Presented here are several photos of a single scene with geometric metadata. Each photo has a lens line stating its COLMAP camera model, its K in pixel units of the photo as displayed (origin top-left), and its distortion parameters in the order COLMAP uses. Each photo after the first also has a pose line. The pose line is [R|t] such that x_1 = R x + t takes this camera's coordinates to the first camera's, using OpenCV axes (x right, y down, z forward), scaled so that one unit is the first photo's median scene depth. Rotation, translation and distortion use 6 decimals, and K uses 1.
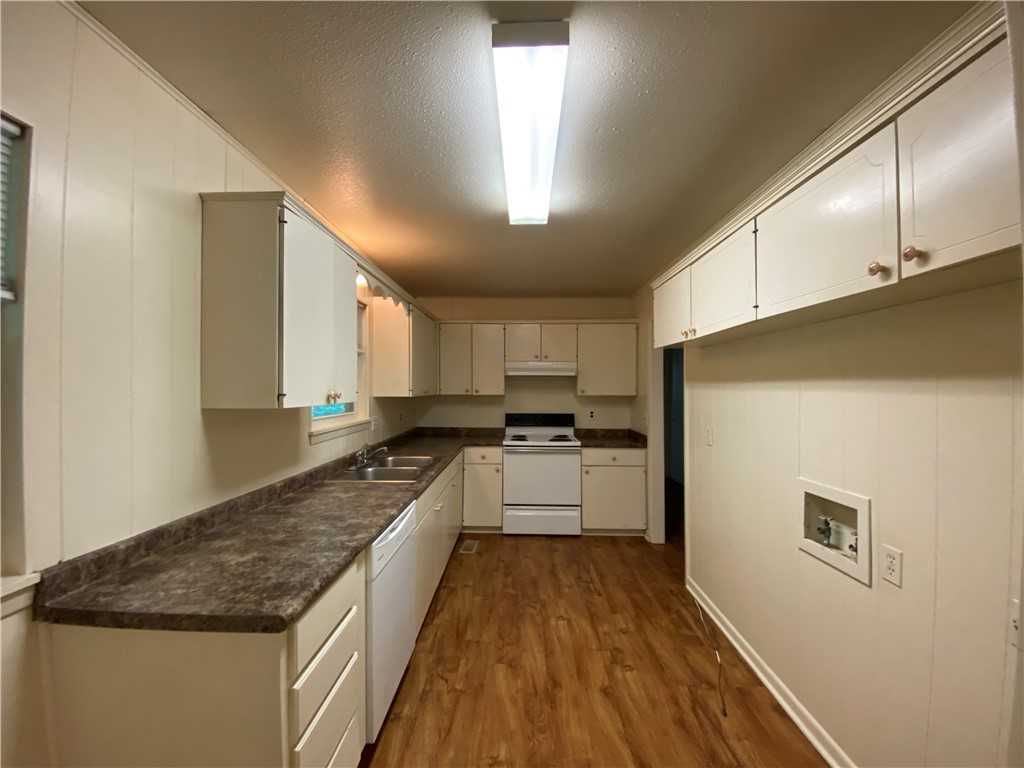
lens RADIAL K [[422.3, 0, 508.0], [0, 422.3, 378.7], [0, 0, 1]] dist [0.000020, -0.000486]
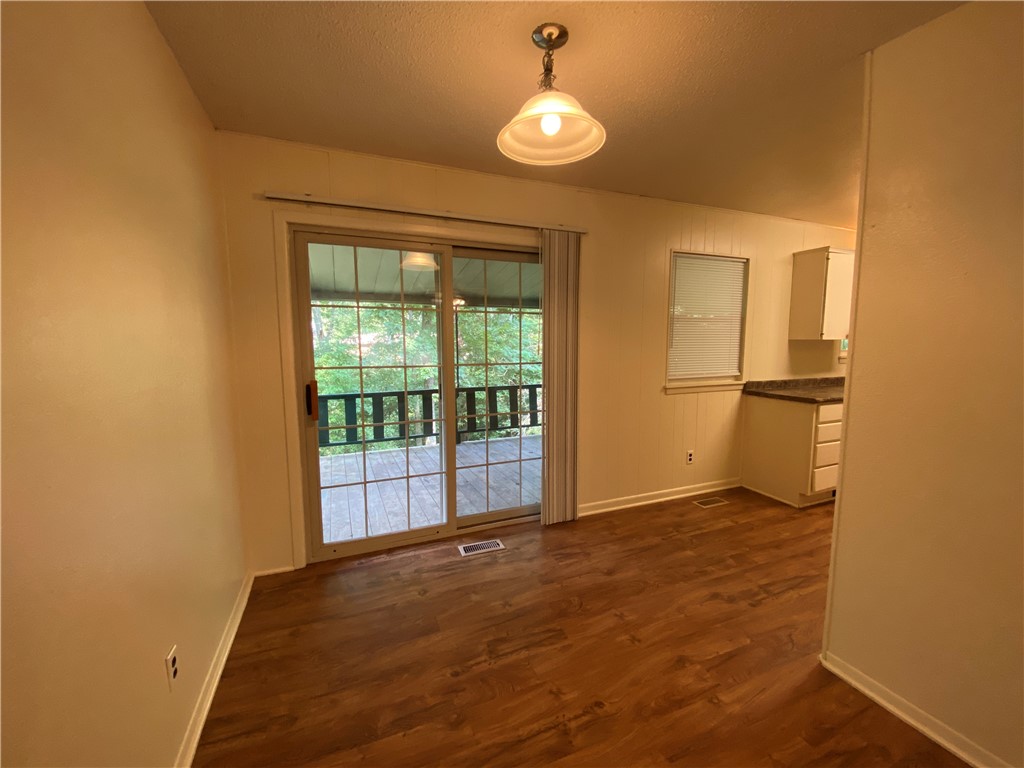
lens RADIAL K [[422.3, 0, 511.4], [0, 422.3, 379.4], [0, 0, 1]] dist [0.000020, -0.000486]
pose [[0.410187, 0.092373, -0.907311, 0.912653], [0.004790, 0.994625, 0.103428, 0.038459], [0.911989, -0.046771, 0.407540, -1.553051]]
